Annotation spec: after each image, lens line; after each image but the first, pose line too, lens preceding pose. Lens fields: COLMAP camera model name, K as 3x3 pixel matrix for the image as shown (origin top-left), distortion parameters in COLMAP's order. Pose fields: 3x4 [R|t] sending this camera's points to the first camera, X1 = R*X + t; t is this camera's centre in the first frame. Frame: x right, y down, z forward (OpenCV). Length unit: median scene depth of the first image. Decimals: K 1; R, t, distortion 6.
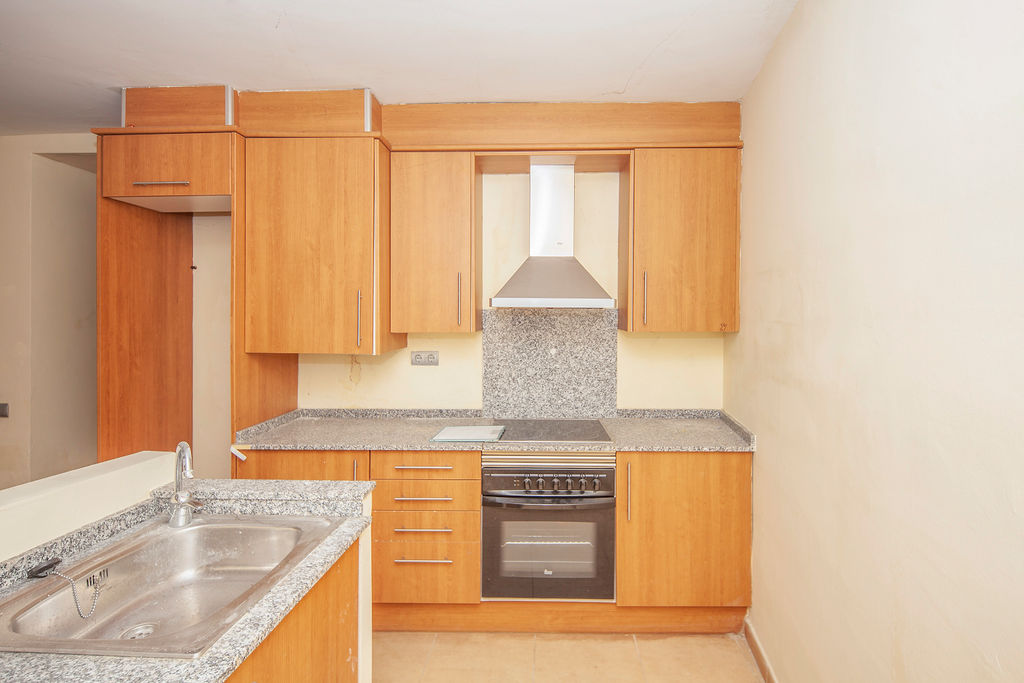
lens RADIAL K [[524.0, 0, 515.0], [0, 524.0, 325.2], [0, 0, 1]] dist [-0.001061, -0.001915]
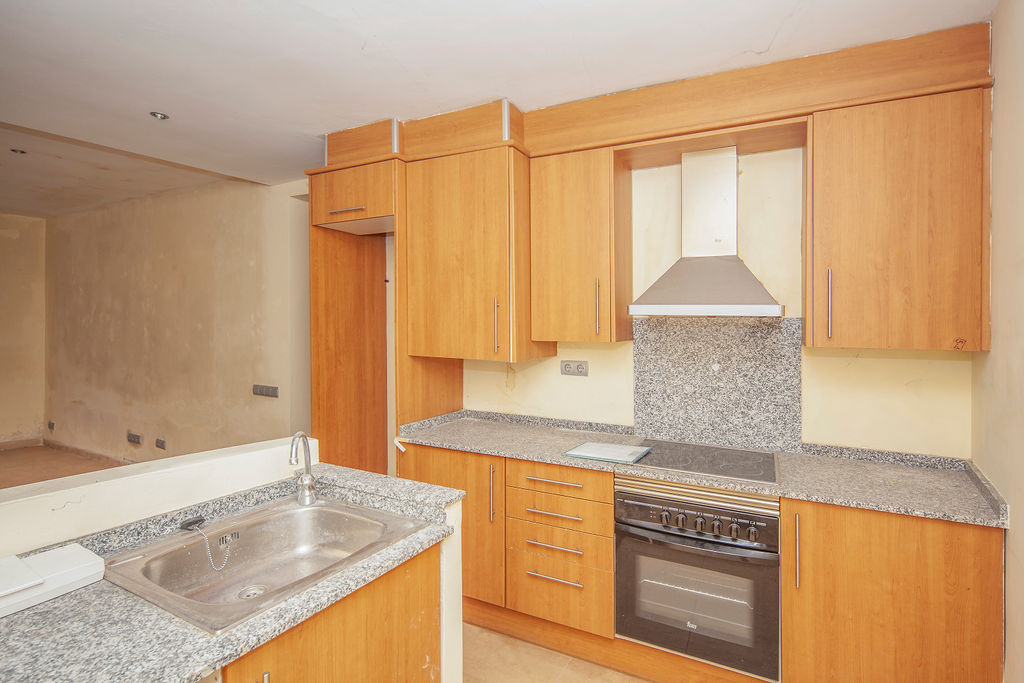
lens RADIAL K [[507.7, 0, 508.9], [0, 507.7, 330.0], [0, 0, 1]] dist [0.001159, -0.002915]
pose [[0.900575, 0.014797, -0.434449, 0.150383], [-0.018706, 0.999814, -0.004723, -0.000696], [0.434298, 0.012380, 0.900684, 0.120895]]
